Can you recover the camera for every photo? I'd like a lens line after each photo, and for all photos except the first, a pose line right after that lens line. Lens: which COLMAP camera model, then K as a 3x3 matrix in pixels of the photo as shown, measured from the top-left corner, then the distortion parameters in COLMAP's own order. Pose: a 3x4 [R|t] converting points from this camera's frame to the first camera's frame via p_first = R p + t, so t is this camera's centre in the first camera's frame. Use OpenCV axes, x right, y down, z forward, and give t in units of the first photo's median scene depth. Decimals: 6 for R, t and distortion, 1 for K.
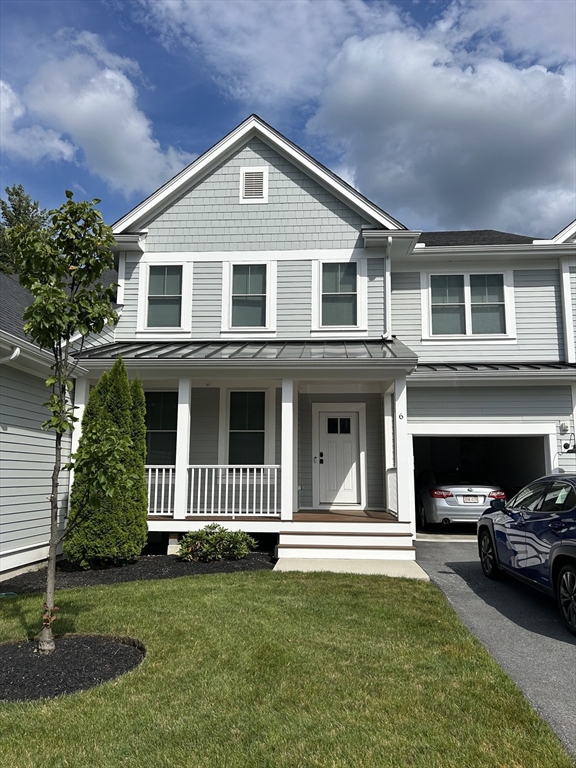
lens RADIAL K [[577.5, 0, 288.0], [0, 577.5, 384.0], [0, 0, 1]] dist [0.084674, -0.000378]
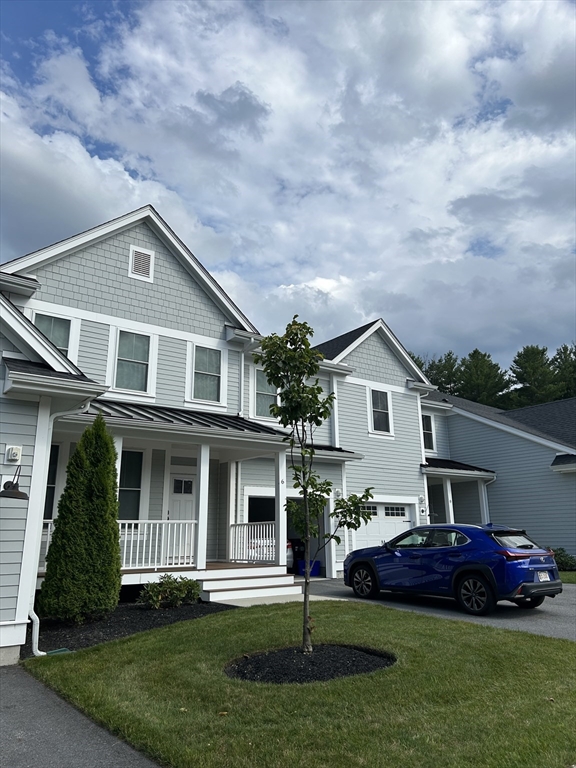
lens RADIAL K [[559.1, 0, 288.0], [0, 559.1, 384.0], [0, 0, 1]] dist [0.030457, -0.001596]
pose [[0.769307, 0.150368, 0.620932, -0.496069], [-0.083623, 0.987246, -0.135472, 0.006719], [-0.633383, 0.052295, 0.772069, 0.010069]]
